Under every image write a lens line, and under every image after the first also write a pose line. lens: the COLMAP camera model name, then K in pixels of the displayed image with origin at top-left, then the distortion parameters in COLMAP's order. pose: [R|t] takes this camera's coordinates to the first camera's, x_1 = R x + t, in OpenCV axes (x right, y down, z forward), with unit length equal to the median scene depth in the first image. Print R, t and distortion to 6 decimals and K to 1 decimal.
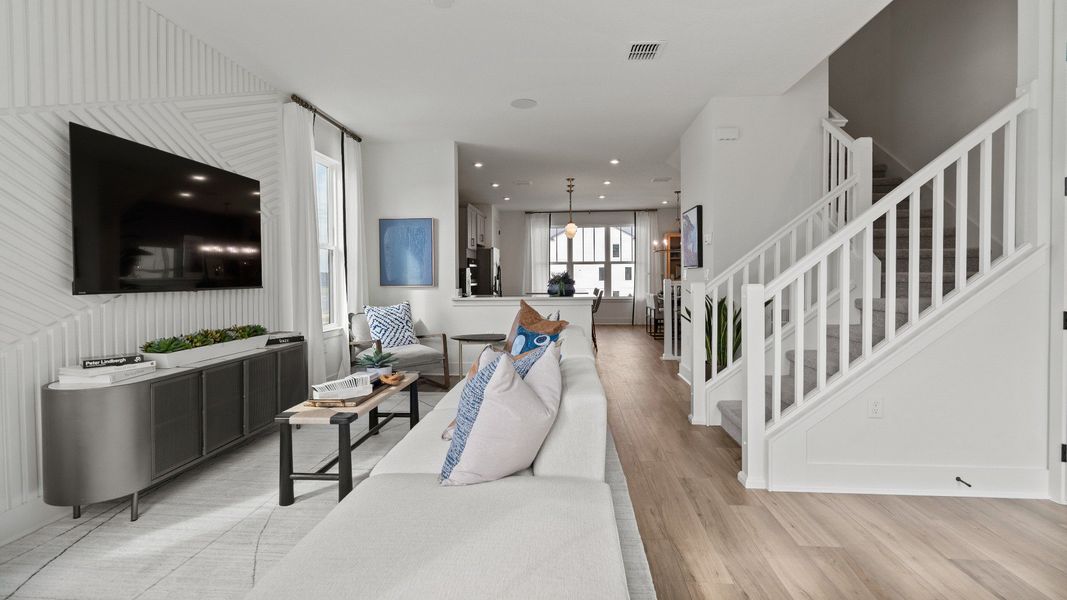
lens RADIAL K [[488.7, 0, 524.3], [0, 488.7, 298.4], [0, 0, 1]] dist [-0.011117, -0.000157]
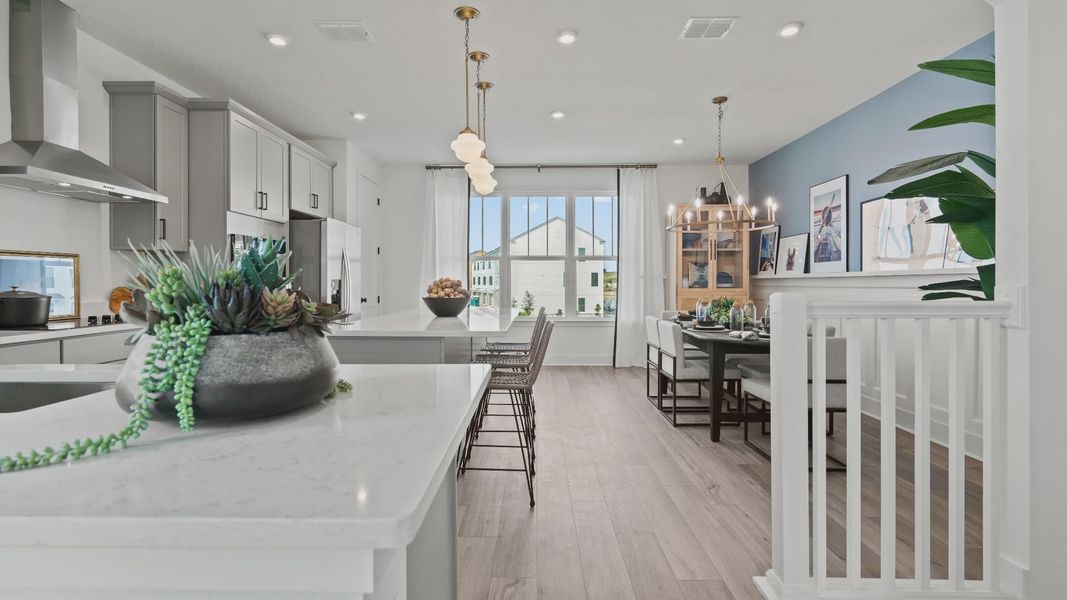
lens RADIAL K [[487.2, 0, 532.6], [0, 487.2, 287.7], [0, 0, 1]] dist [-0.001944, 0.000281]
pose [[0.996368, 0.006827, 0.084883, 0.155469], [-0.004011, 0.999437, -0.033309, -0.037374], [-0.085063, 0.032848, 0.995834, 0.871217]]
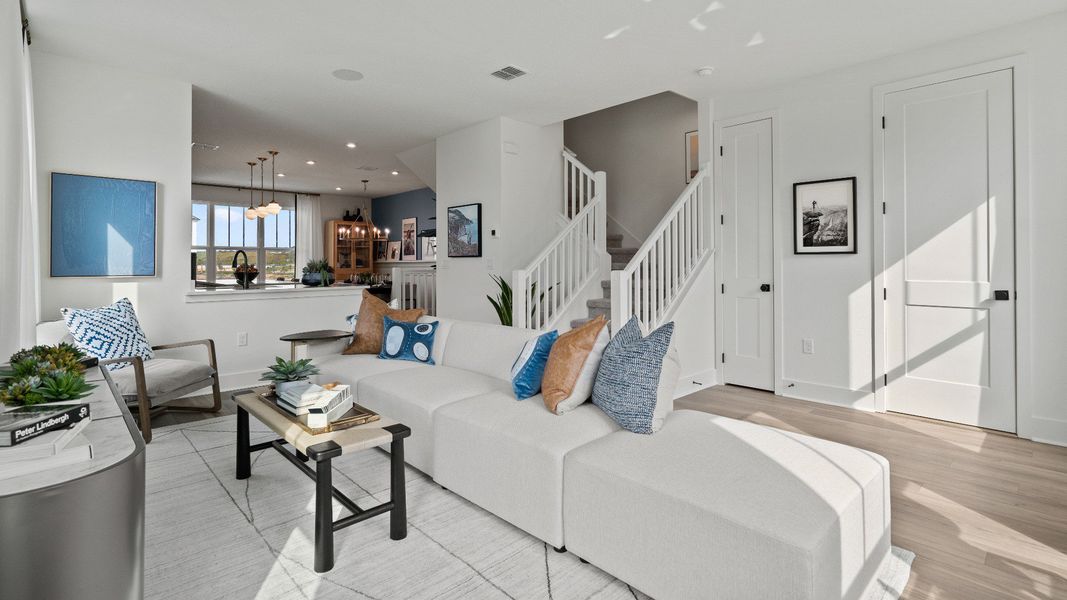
lens RADIAL K [[502.3, 0, 528.1], [0, 502.3, 266.0], [0, 0, 1]] dist [-0.001647, -0.000062]
pose [[0.658052, 0.002848, 0.752967, -0.379272], [0.030042, 0.999097, -0.030034, -0.001978], [-0.752373, 0.042385, 0.657372, 0.108990]]
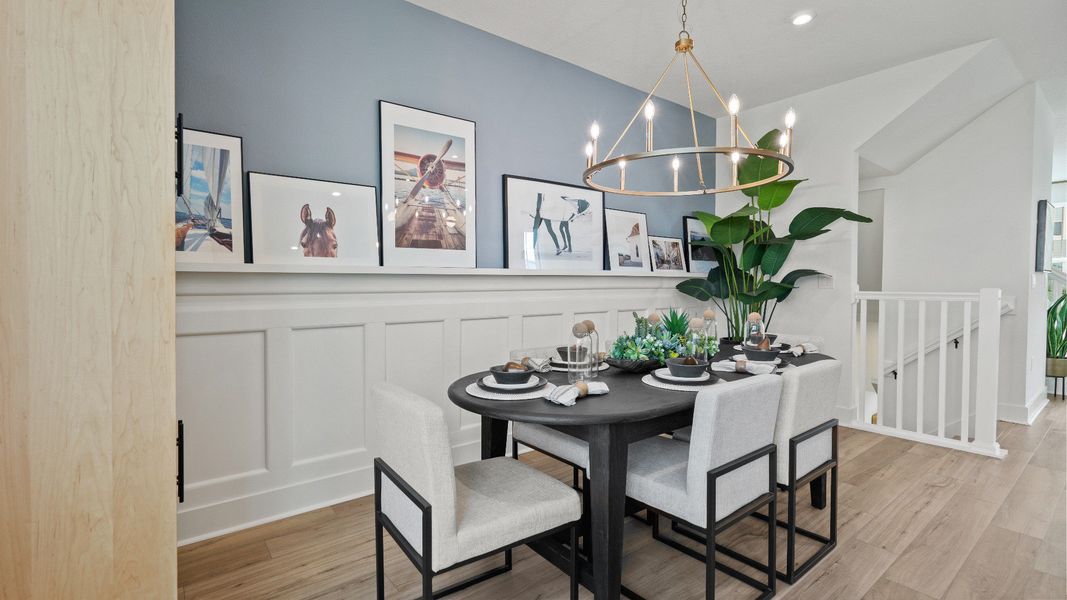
lens RADIAL K [[488.7, 0, 524.3], [0, 488.7, 298.4], [0, 0, 1]] dist [-0.011117, -0.000157]
pose [[-0.684230, -0.013282, 0.729145, 0.301647], [0.037953, 0.997831, 0.053792, -0.083812], [-0.728278, 0.064479, -0.682242, 1.911166]]
